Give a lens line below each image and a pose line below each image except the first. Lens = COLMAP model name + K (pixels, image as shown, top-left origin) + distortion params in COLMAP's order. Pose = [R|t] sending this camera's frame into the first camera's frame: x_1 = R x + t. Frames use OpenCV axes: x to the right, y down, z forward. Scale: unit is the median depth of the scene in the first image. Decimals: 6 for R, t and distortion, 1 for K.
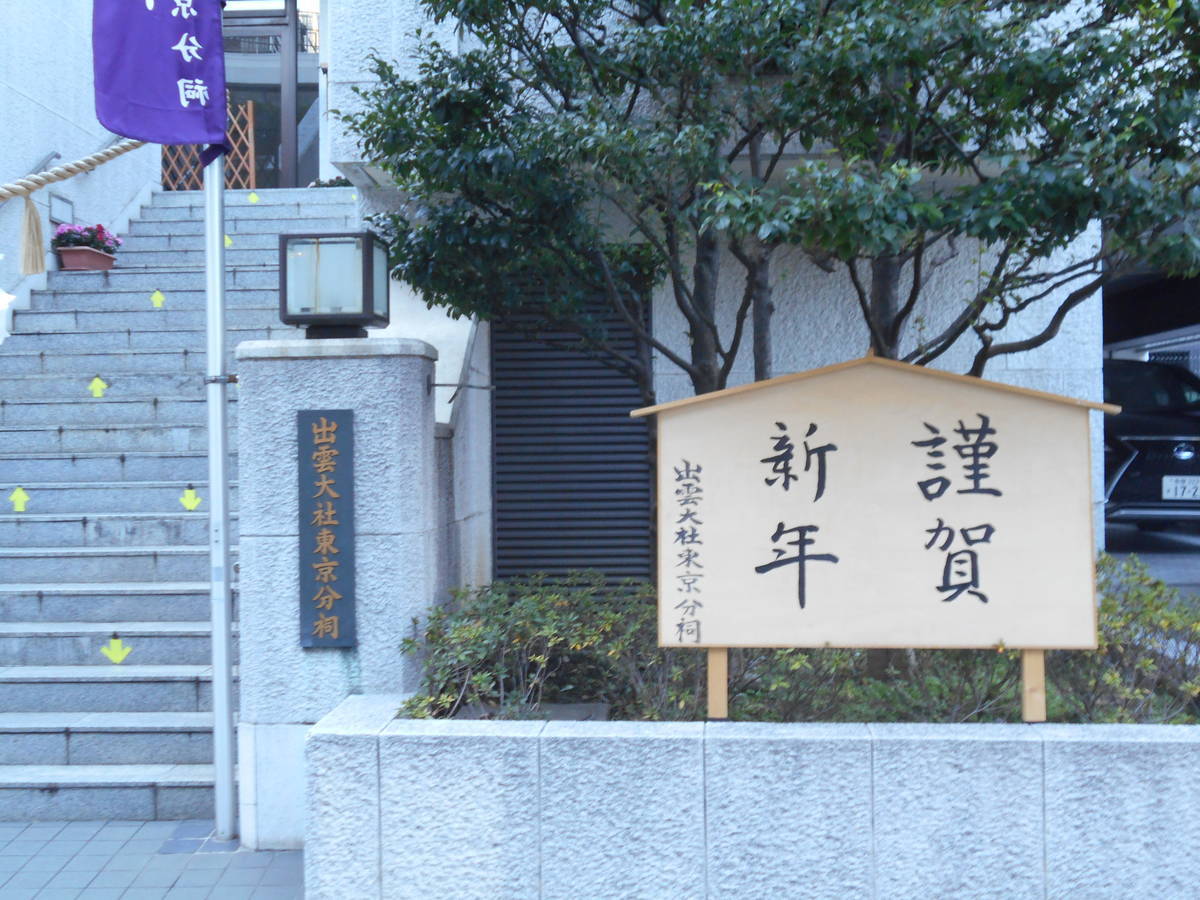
lens RADIAL K [[1681.0, 0, 599.0], [0, 1681.0, 464.8], [0, 0, 1]] dist [0.042938, 0.047112]
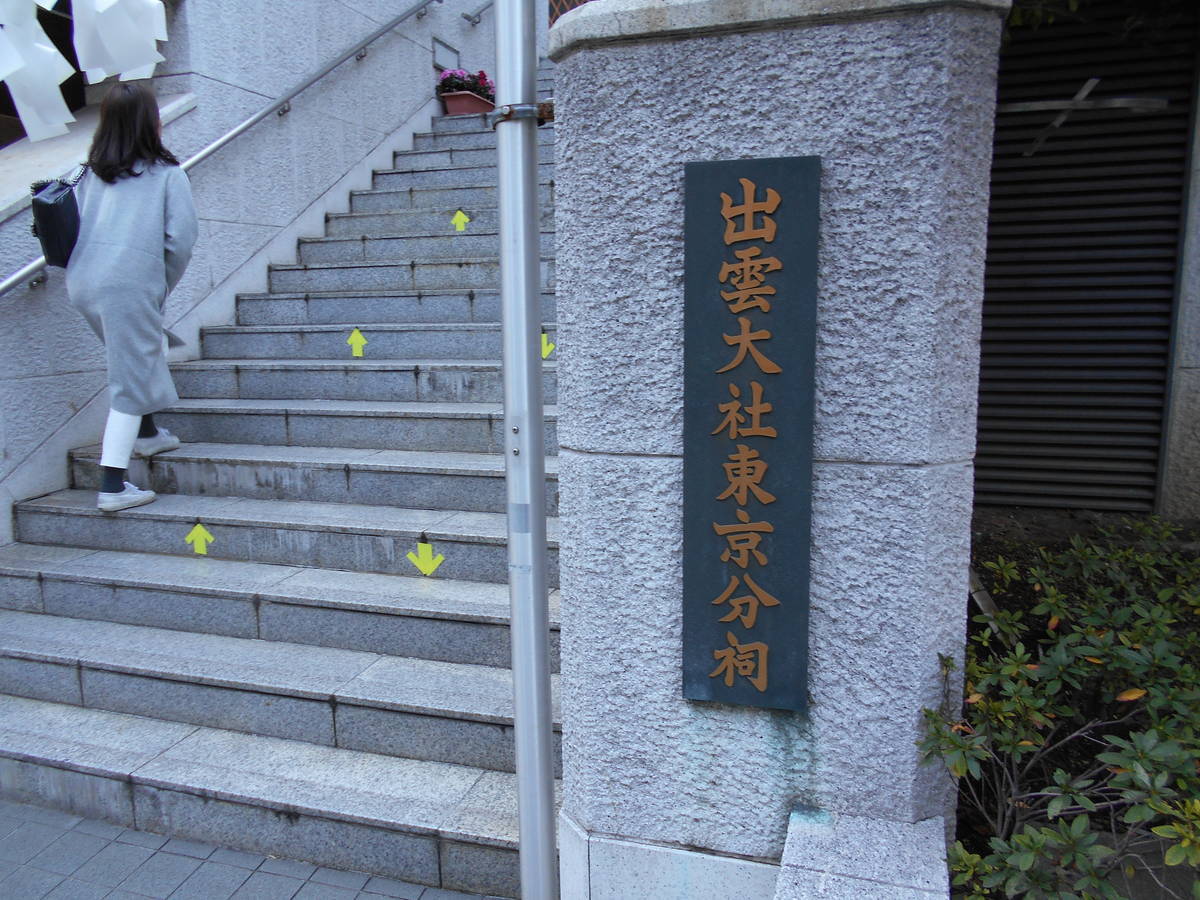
lens RADIAL K [[951.7, 0, 600.0], [0, 951.7, 450.0], [0, 0, 1]] dist [-0.051906, 0.003994]
pose [[0.971077, 0.038394, -0.235661, -0.140724], [-0.003429, 0.989127, 0.147022, 0.003646], [0.238743, -0.141962, 0.960650, 0.754740]]
